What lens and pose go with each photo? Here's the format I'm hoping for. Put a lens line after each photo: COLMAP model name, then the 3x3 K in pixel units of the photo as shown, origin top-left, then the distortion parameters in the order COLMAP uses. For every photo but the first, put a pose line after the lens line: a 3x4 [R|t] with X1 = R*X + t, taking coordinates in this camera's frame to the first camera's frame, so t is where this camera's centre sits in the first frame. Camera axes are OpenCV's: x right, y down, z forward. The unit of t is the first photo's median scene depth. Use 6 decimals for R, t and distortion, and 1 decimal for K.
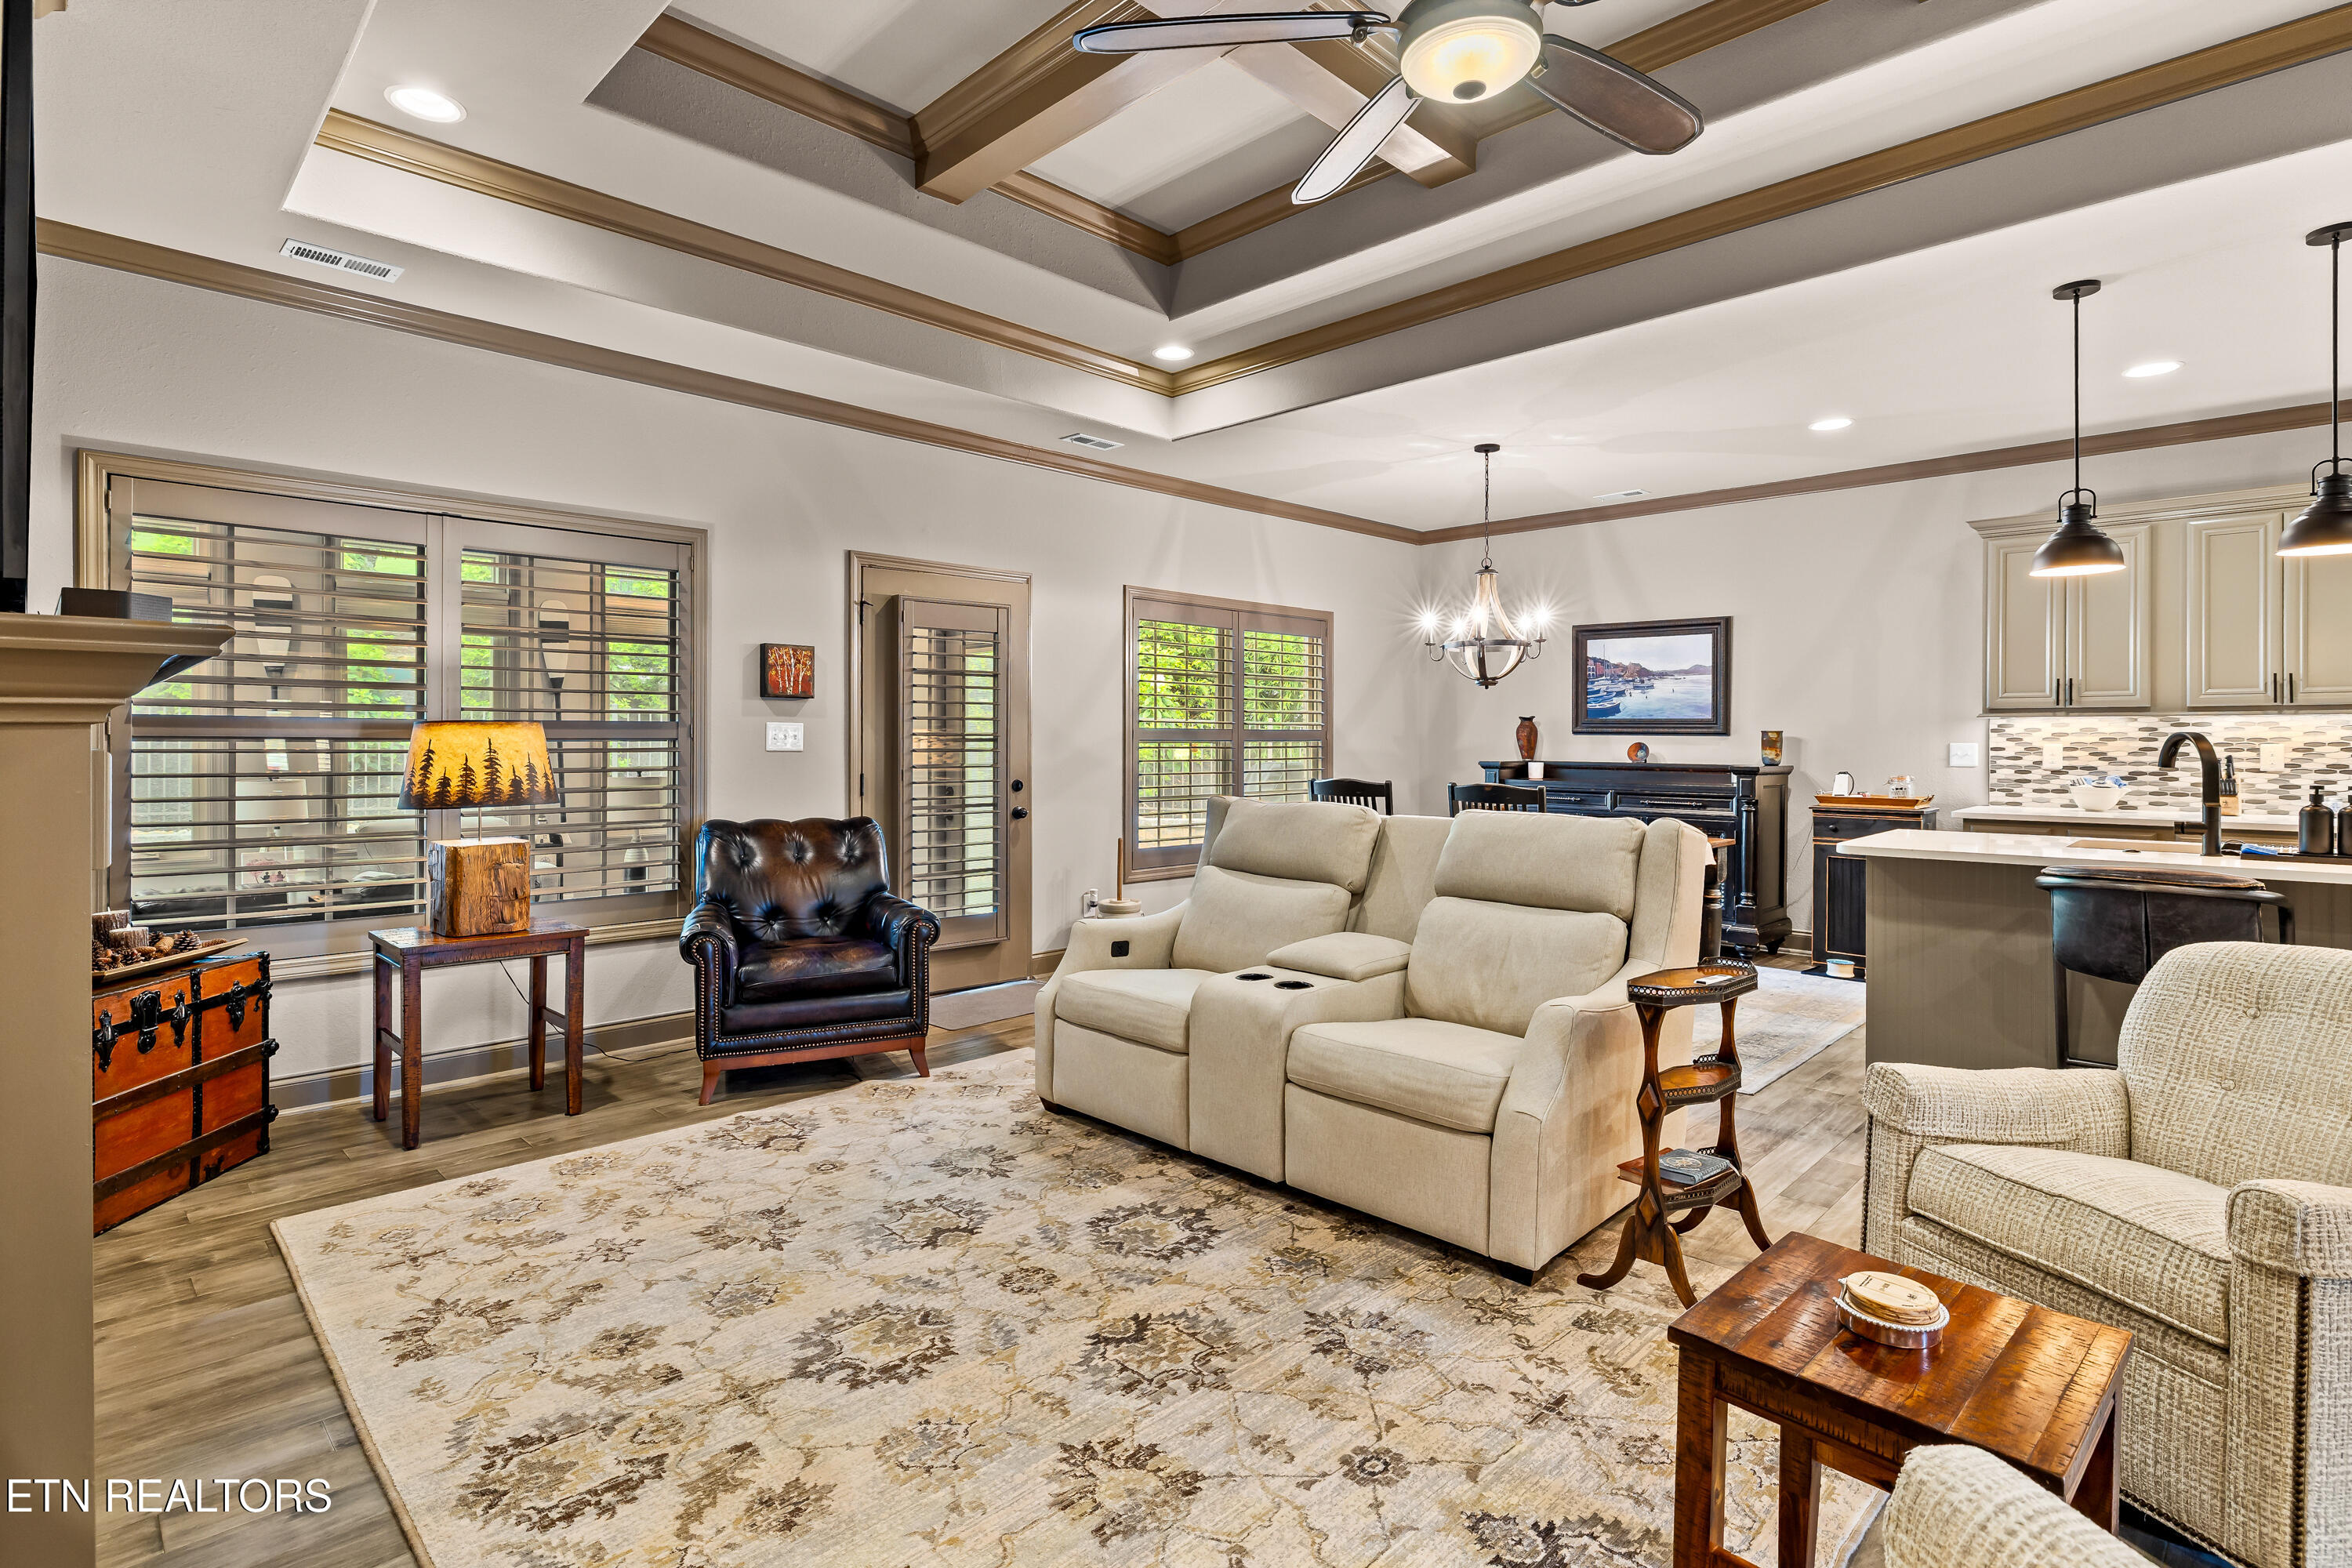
lens RADIAL K [[1161.0, 0, 1177.1], [0, 1161.0, 755.2], [0, 0, 1]] dist [-0.005034, -0.000276]
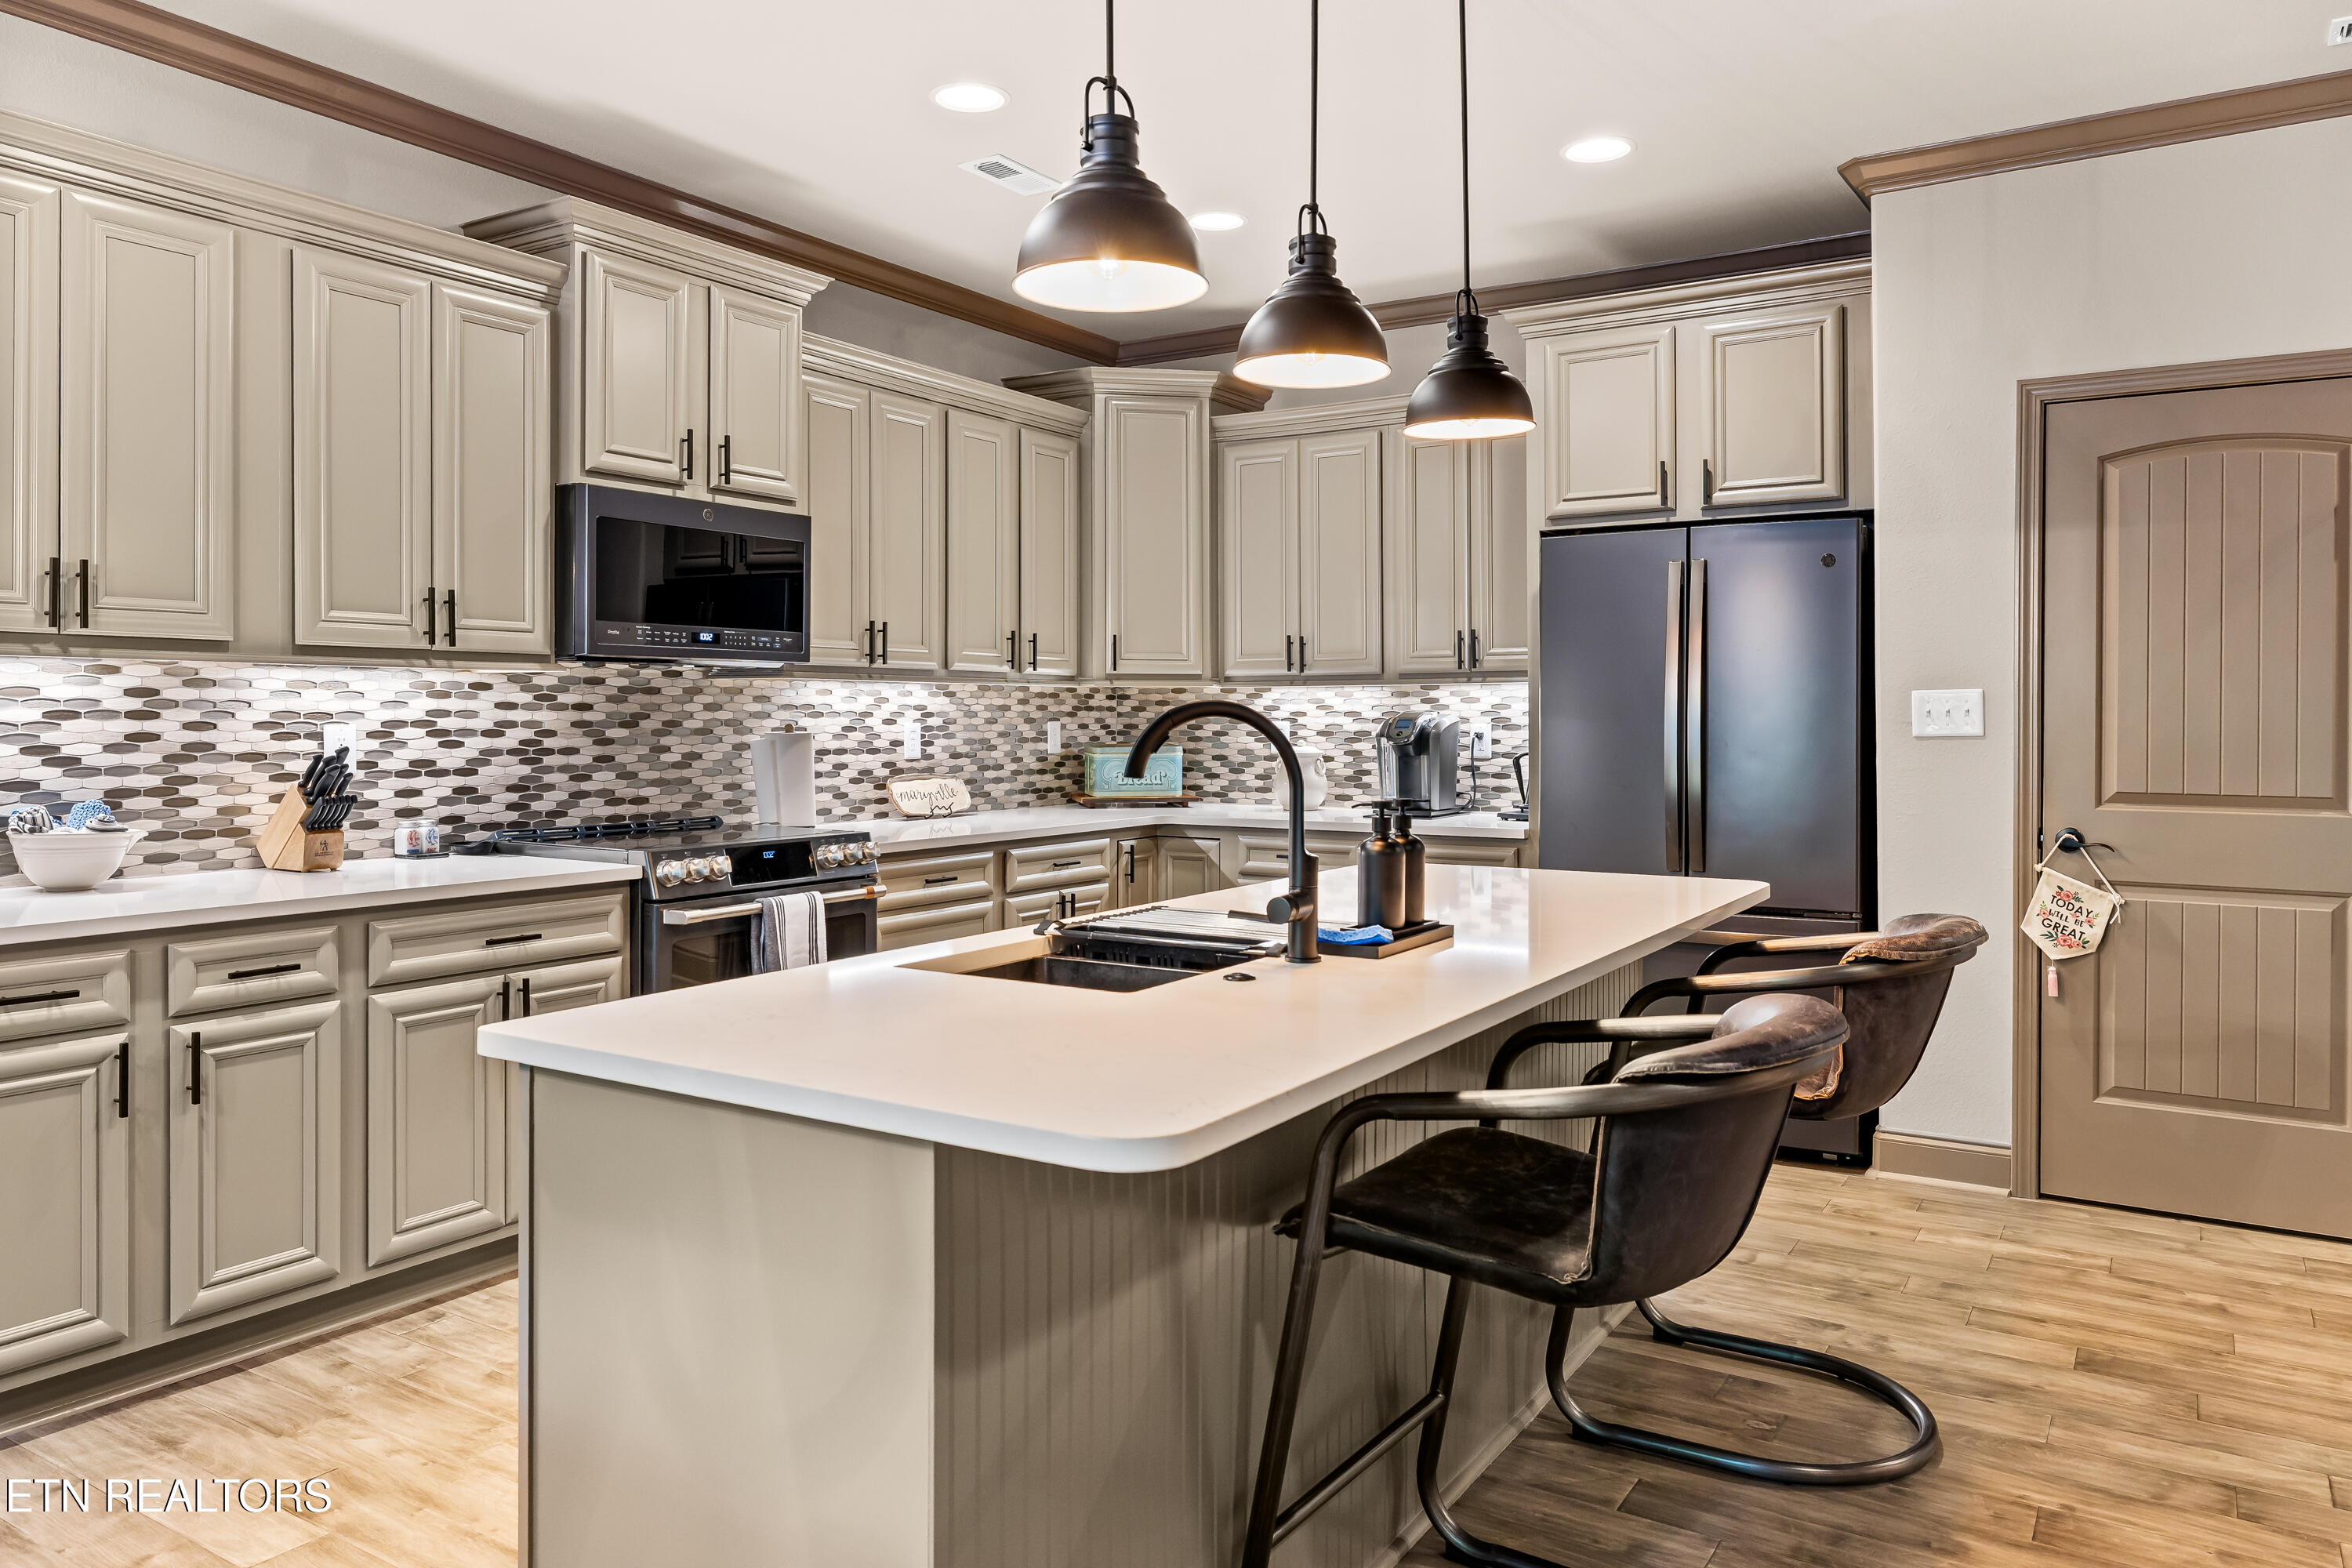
lens RADIAL K [[1592.8, 0, 1155.8], [0, 1592.8, 725.4], [0, 0, 1]] dist [-0.000675, -0.001148]
pose [[-0.204323, -0.004562, 0.978893, 0.143478], [0.013216, 0.999885, 0.007418, -0.007956], [-0.978814, 0.014453, -0.204239, 0.650405]]
